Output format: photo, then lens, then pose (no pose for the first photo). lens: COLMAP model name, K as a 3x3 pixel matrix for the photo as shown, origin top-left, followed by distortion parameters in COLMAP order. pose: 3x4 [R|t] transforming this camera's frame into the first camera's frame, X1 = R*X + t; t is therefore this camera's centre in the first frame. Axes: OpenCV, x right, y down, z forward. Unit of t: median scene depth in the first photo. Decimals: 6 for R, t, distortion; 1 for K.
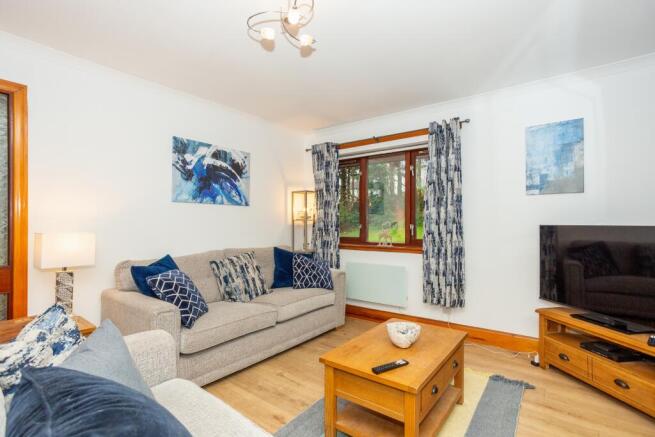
lens RADIAL K [[323.4, 0, 325.4], [0, 323.4, 220.8], [0, 0, 1]] dist [-0.030265, 0.008499]
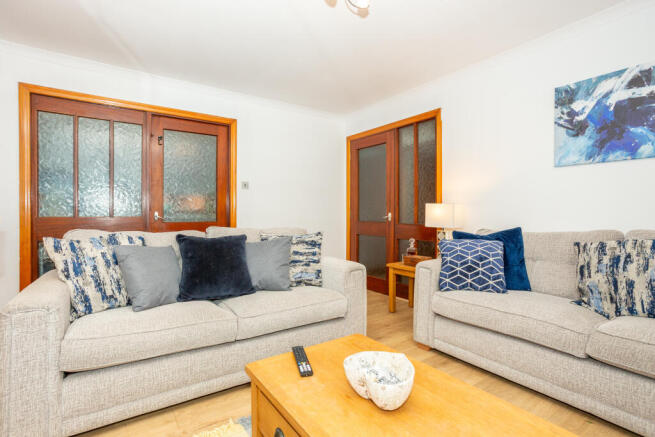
lens RADIAL K [[323.4, 0, 331.0], [0, 323.4, 216.5], [0, 0, 1]] dist [-0.030265, 0.008499]
pose [[-0.304627, 0.006466, -0.952450, 0.469707], [0.011737, 0.999927, 0.003034, 0.056215], [0.952400, -0.010255, -0.304680, 0.670752]]
